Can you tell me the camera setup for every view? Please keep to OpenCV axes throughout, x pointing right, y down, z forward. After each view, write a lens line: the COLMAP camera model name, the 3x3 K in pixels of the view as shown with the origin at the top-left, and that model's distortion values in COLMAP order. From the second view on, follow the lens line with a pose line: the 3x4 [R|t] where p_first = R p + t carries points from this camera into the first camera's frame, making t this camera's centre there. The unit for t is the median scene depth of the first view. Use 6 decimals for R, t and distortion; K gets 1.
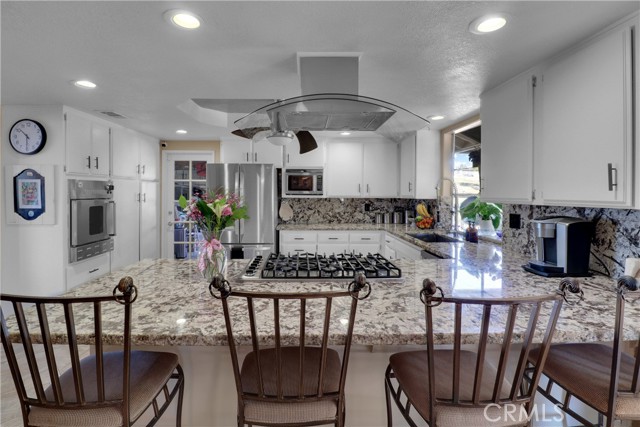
lens RADIAL K [[301.2, 0, 306.4], [0, 301.2, 195.8], [0, 0, 1]] dist [-0.011907, -0.005958]
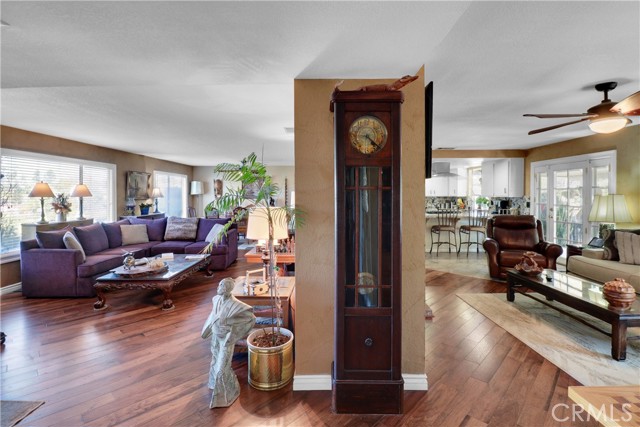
lens RADIAL K [[301.2, 0, 321.2], [0, 301.2, 197.1], [0, 0, 1]] dist [-0.011907, -0.005958]
pose [[0.999928, -0.005822, -0.010540, -0.631683], [0.005822, 0.999983, -0.000012, 0.007169], [0.010540, -0.000050, 0.999944, -1.279203]]
